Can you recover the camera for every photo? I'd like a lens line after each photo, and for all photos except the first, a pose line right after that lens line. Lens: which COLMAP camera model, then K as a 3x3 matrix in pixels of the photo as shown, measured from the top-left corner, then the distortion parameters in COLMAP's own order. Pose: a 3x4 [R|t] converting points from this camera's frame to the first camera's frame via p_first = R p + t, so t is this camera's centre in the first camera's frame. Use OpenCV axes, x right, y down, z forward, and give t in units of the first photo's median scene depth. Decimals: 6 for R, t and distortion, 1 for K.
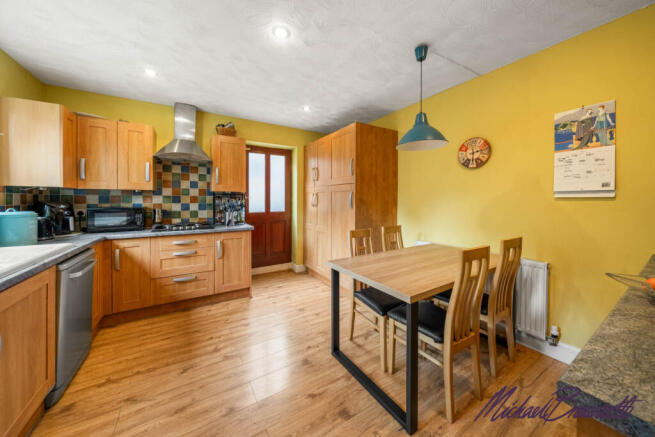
lens RADIAL K [[231.9, 0, 329.8], [0, 231.9, 203.9], [0, 0, 1]] dist [-0.000414, 0.000009]
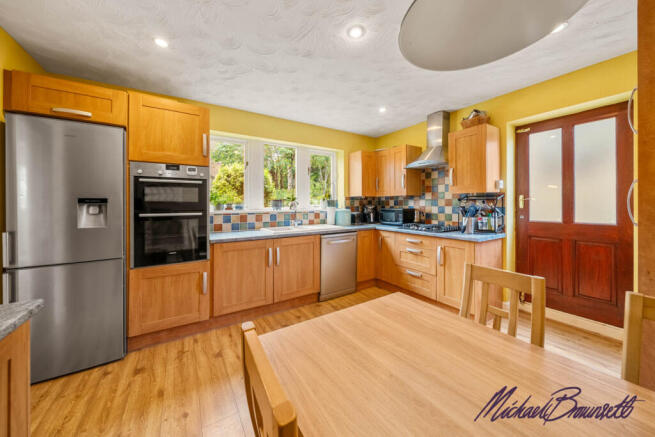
lens RADIAL K [[231.9, 0, 329.8], [0, 231.9, 203.9], [0, 0, 1]] dist [-0.000414, 0.000009]
pose [[0.013773, 0.002443, -0.999902, 0.467551], [-0.012976, 0.999913, 0.002265, -0.010606], [0.999821, 0.012944, 0.013803, 0.543226]]
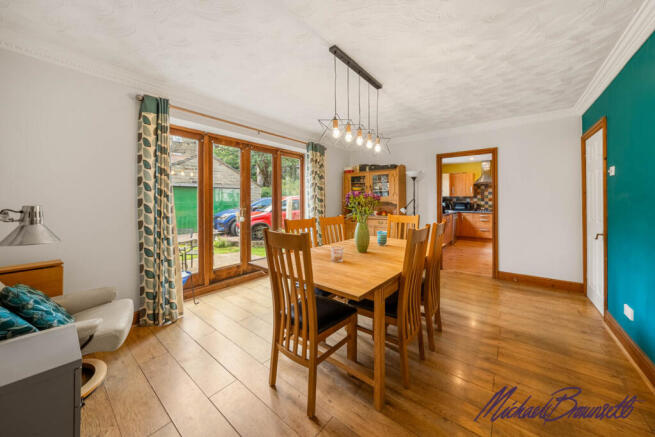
lens RADIAL K [[231.2, 0, 325.8], [0, 231.2, 199.5], [0, 0, 1]] dist [0.000313, 0.000020]
pose [[0.315491, -0.004447, -0.948918, 1.235897], [-0.011498, 0.999898, -0.008508, 0.020595], [0.948859, 0.013595, 0.315408, -1.461227]]
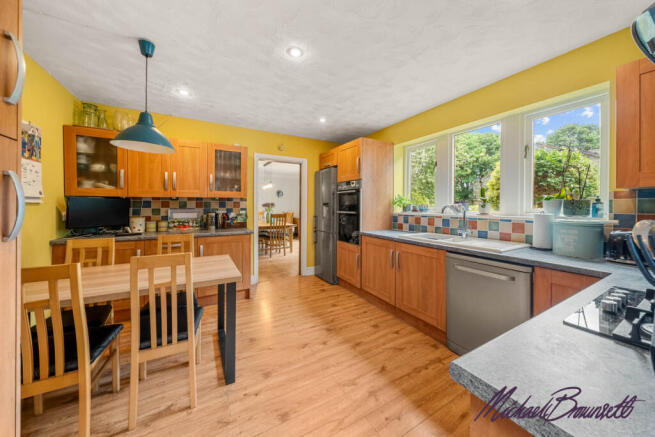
lens RADIAL K [[231.9, 0, 329.8], [0, 231.9, 203.9], [0, 0, 1]] dist [-0.000414, 0.000009]
pose [[-0.998922, -0.002949, 0.046322, -0.269182], [-0.002654, 0.999976, 0.006444, -0.020734], [-0.046340, 0.006314, -0.998906, 1.287167]]
